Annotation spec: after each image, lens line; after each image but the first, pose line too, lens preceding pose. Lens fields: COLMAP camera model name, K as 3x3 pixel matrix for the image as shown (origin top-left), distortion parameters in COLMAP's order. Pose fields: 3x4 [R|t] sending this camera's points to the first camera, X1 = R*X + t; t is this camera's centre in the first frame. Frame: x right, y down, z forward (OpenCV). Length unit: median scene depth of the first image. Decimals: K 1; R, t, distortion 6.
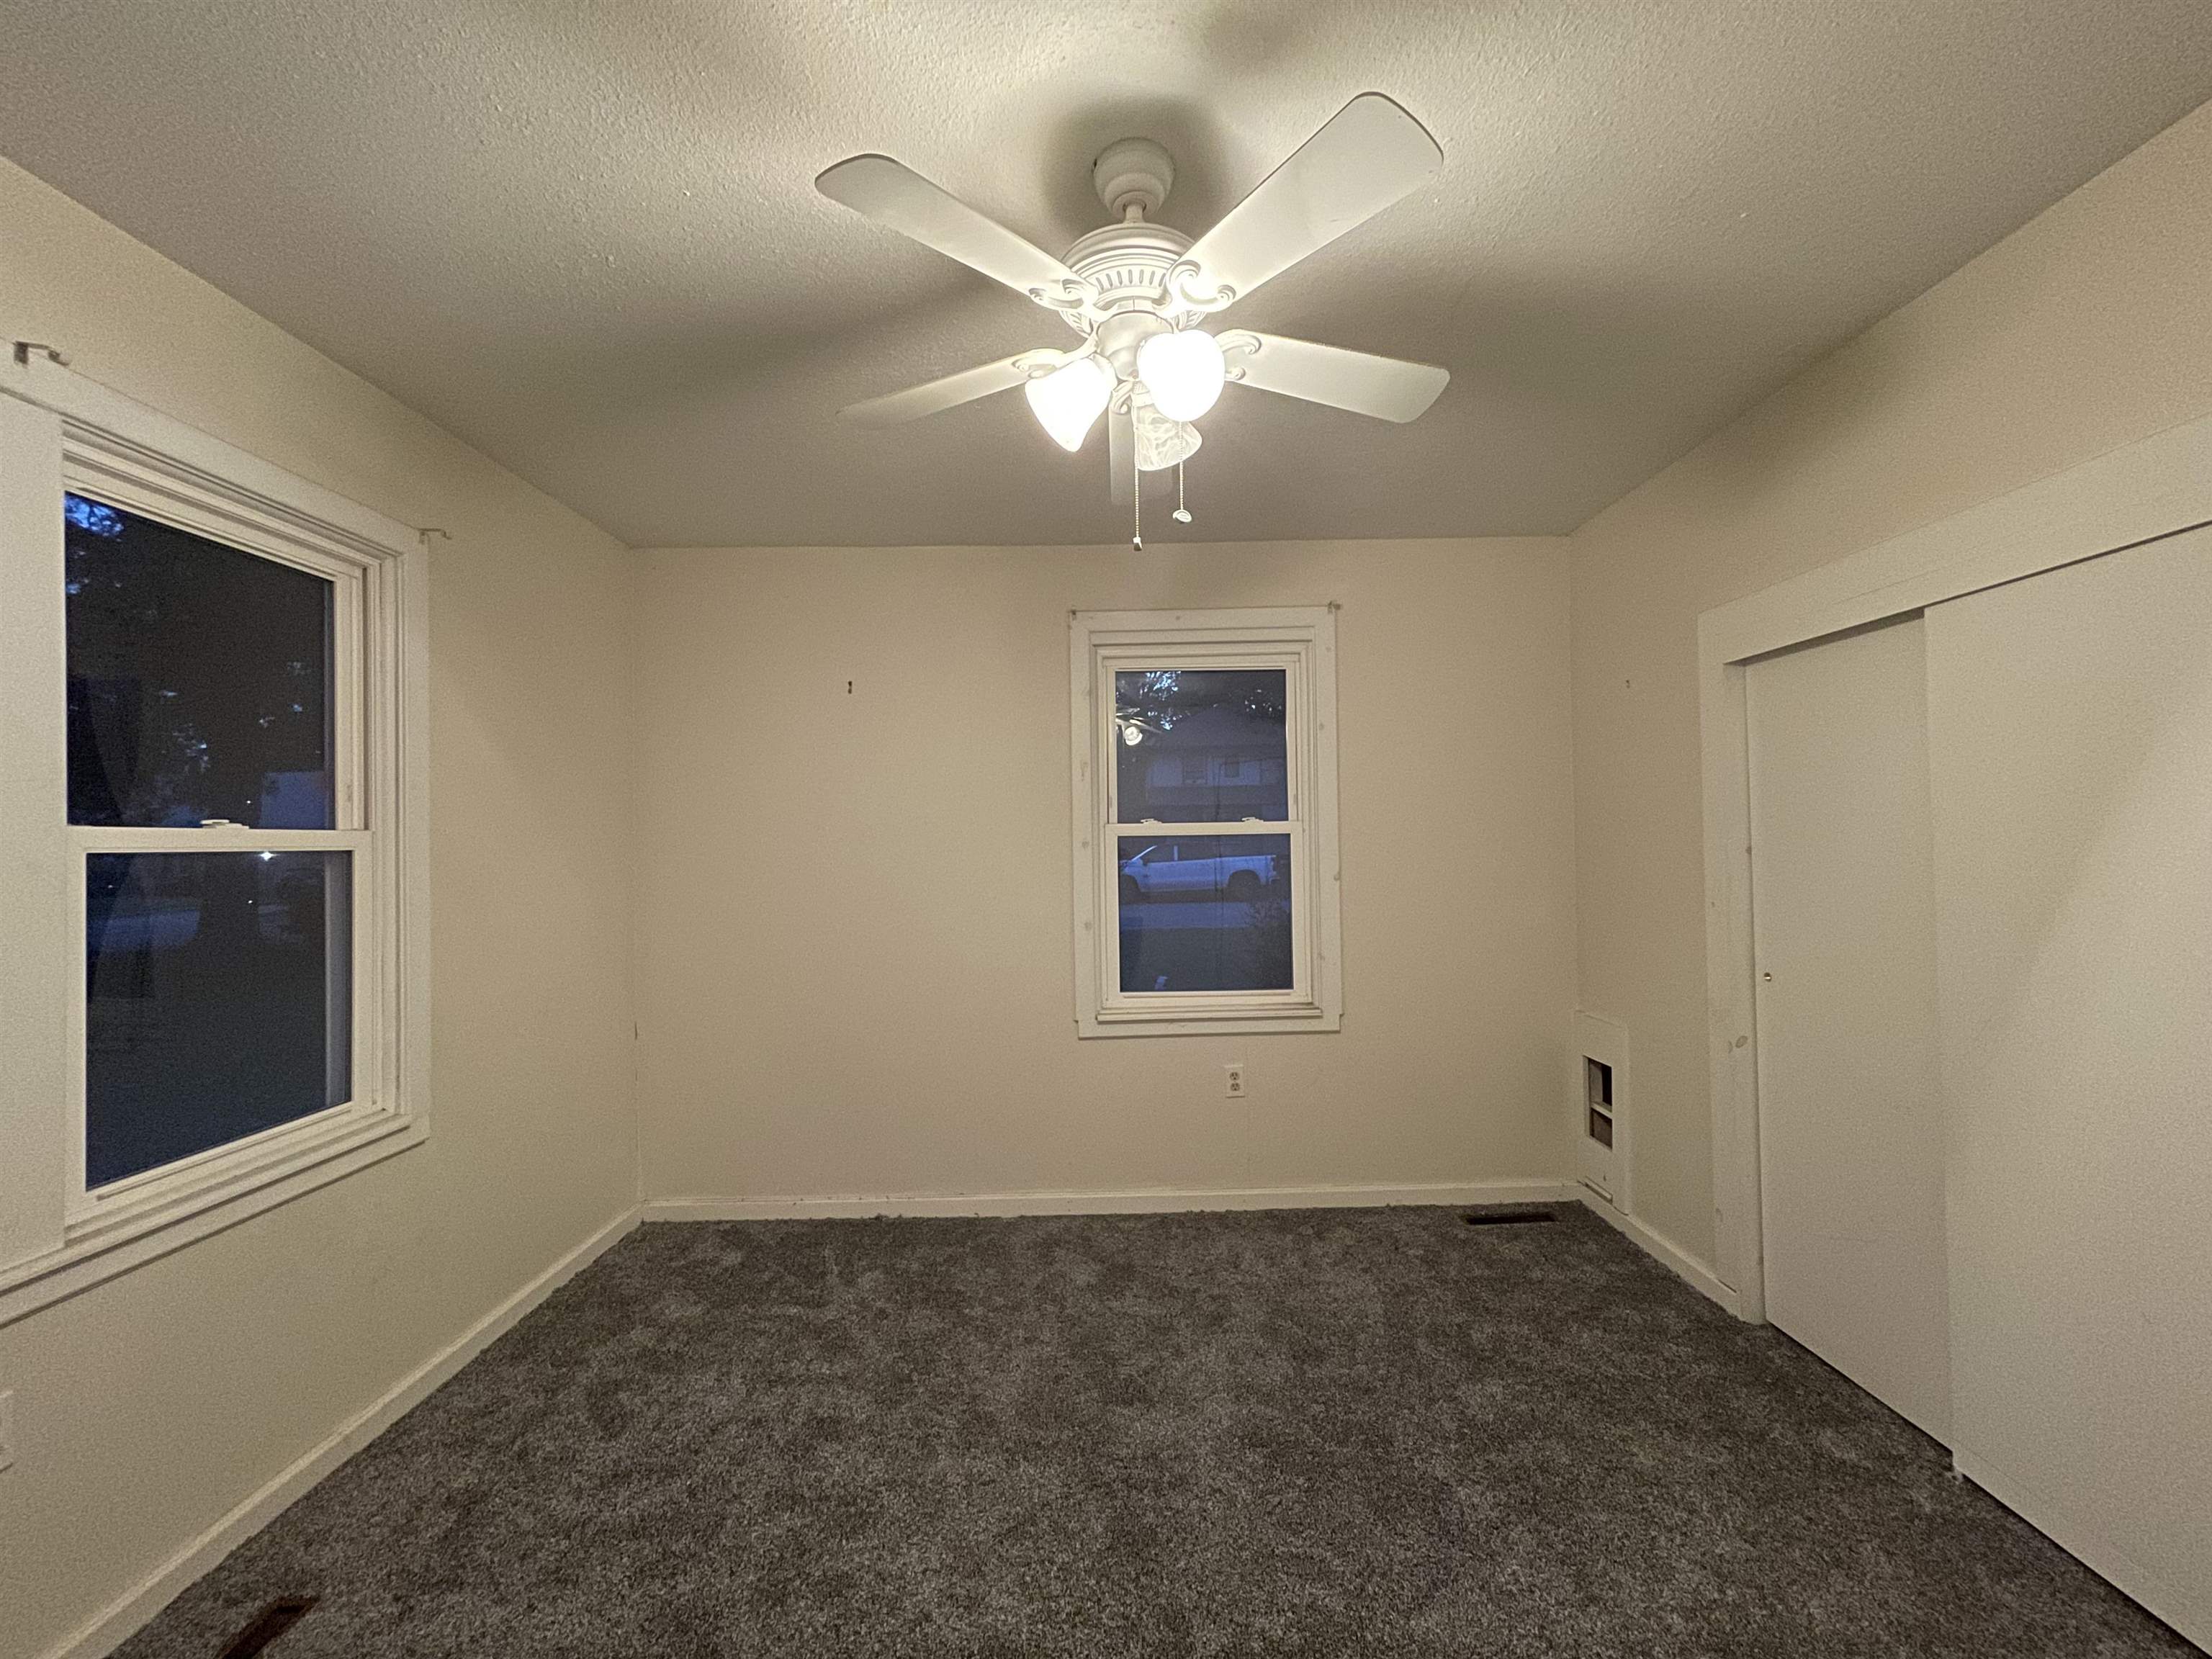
lens RADIAL K [[892.7, 0, 1096.7], [0, 892.7, 833.0], [0, 0, 1]] dist [0.003160, -0.000299]
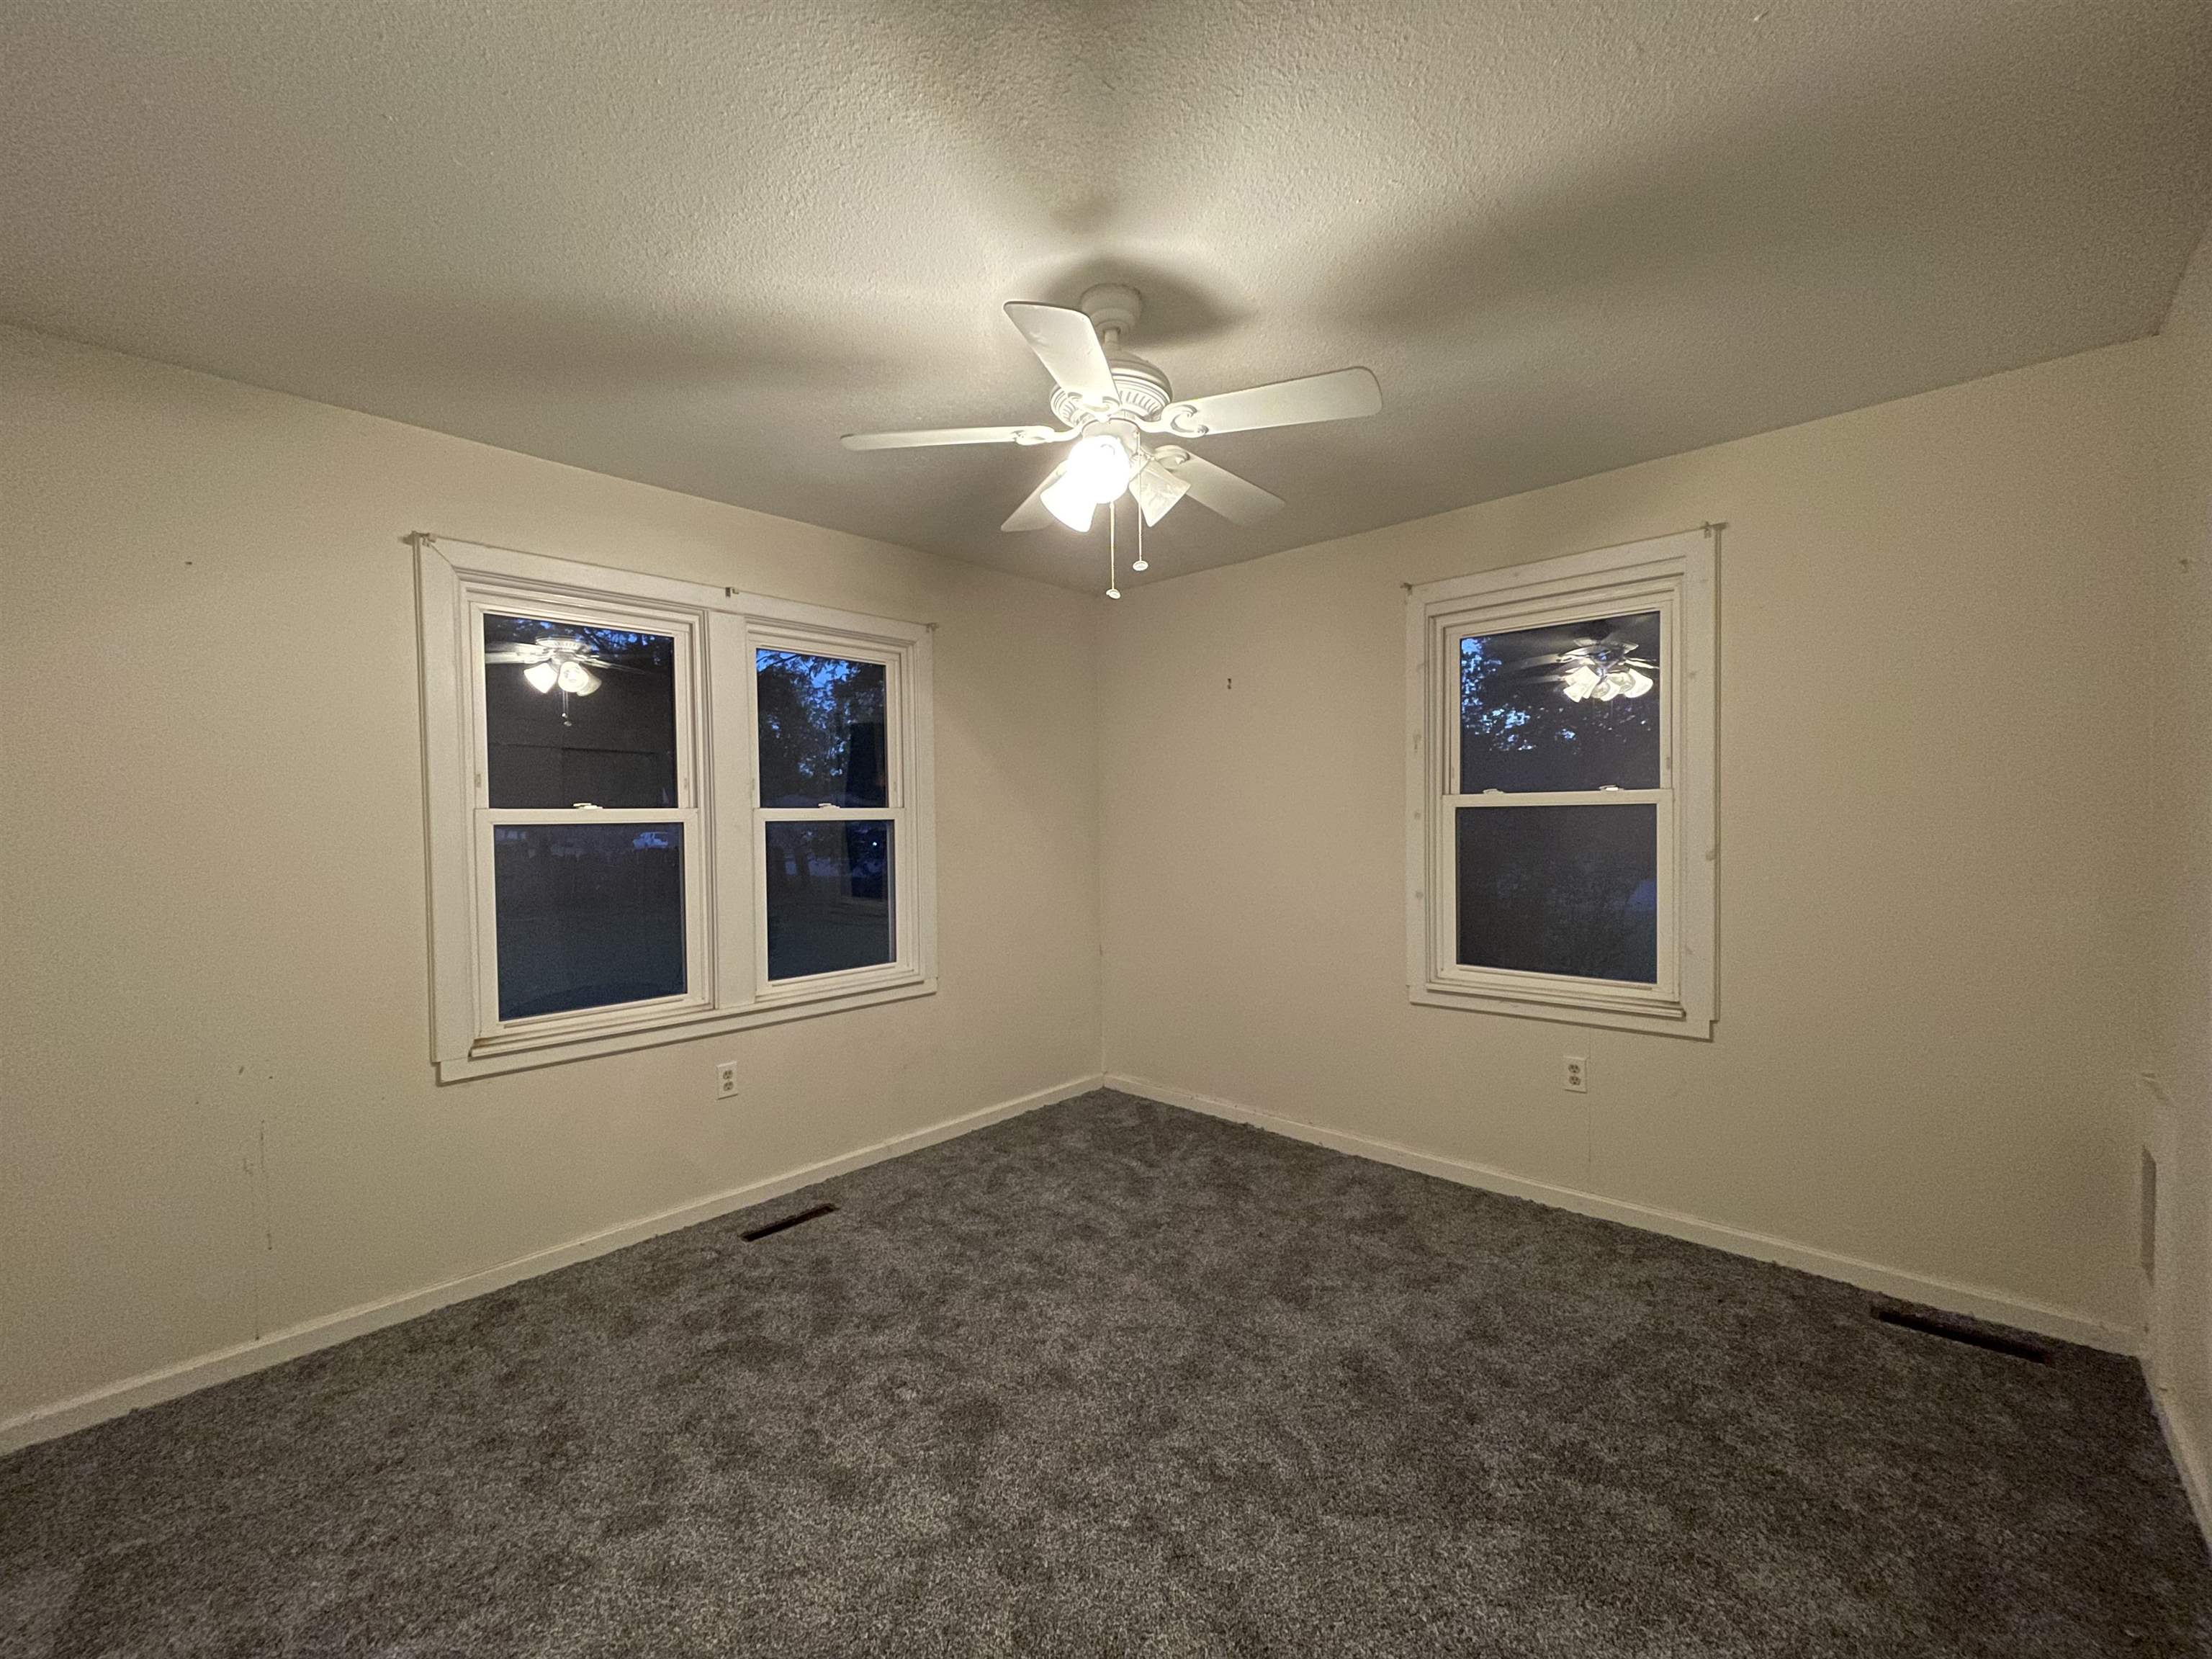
lens RADIAL K [[892.7, 0, 1111.4], [0, 892.7, 832.3], [0, 0, 1]] dist [0.003160, -0.000299]
pose [[0.731470, 0.017786, -0.681641, 0.504035], [0.011473, 0.999197, 0.038383, -0.013010], [0.681777, -0.035896, 0.730679, 0.014522]]
